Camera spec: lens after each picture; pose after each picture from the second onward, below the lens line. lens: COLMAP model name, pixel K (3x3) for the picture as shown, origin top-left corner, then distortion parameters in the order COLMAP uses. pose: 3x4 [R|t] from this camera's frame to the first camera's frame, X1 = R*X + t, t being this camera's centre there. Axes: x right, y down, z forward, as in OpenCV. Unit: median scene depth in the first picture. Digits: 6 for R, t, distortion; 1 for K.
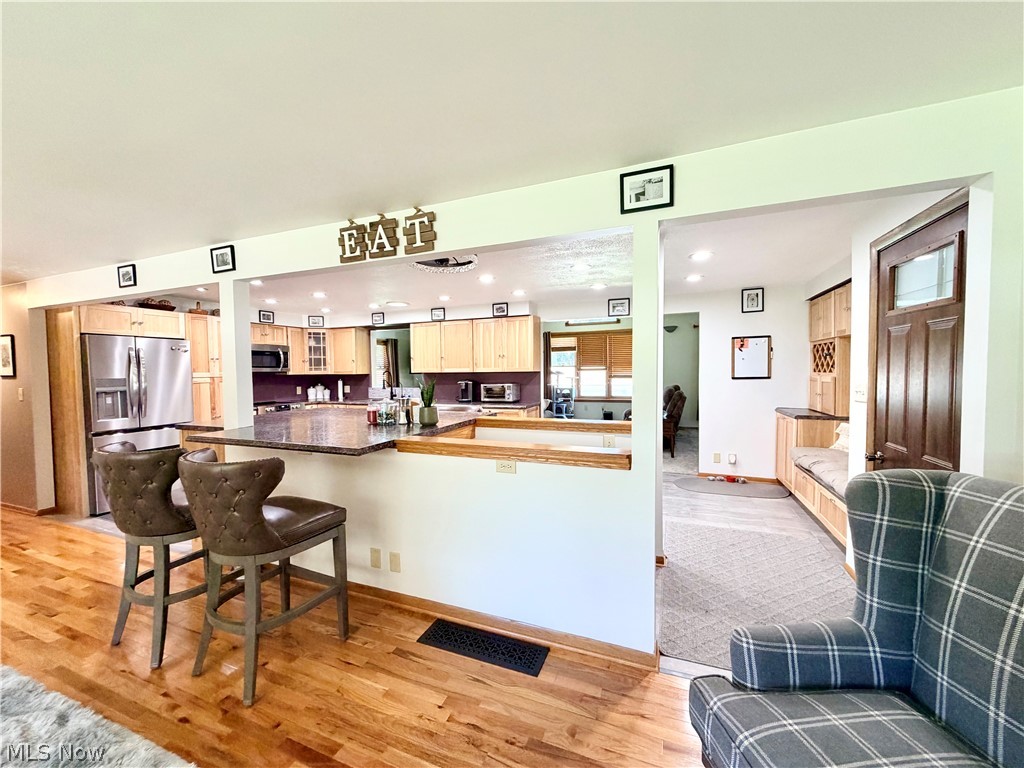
lens RADIAL K [[404.0, 0, 507.0], [0, 404.0, 385.5], [0, 0, 1]] dist [-0.000185, -0.000007]
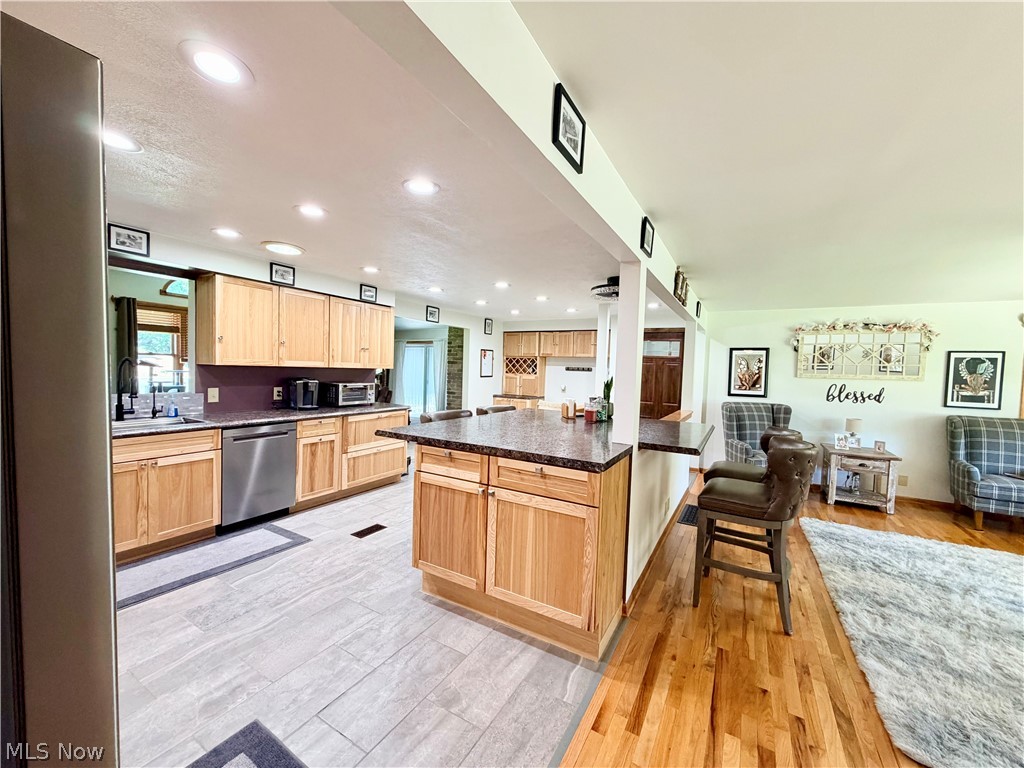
lens RADIAL K [[404.0, 0, 511.0], [0, 404.0, 387.0], [0, 0, 1]] dist [-0.000185, -0.000007]
pose [[0.140395, -0.027842, 0.989704, -0.776978], [0.003904, 0.999612, 0.027567, -0.016664], [-0.990088, -0.000007, 0.140449, 0.578846]]
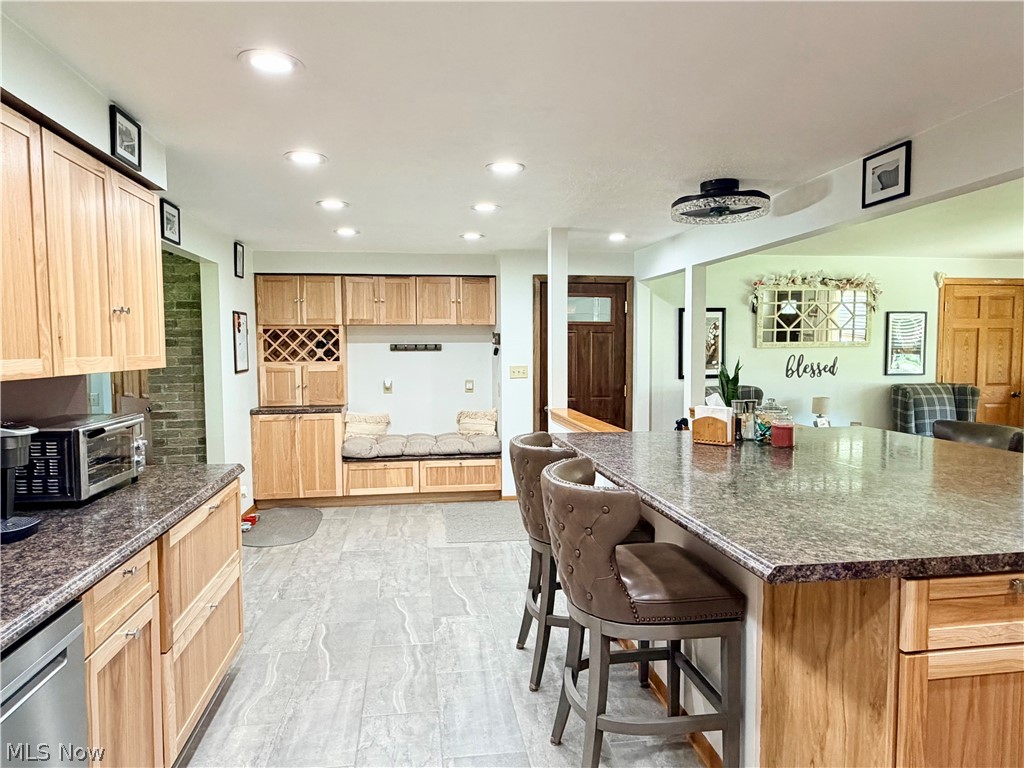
lens RADIAL K [[651.4, 0, 516.5], [0, 651.4, 382.5], [0, 0, 1]] dist [0.021704, 0.001677]
pose [[-0.508589, -0.034431, 0.860321, -0.516324], [0.044597, 0.996805, 0.066258, -0.044416], [-0.859854, 0.072066, -0.505429, 0.979893]]
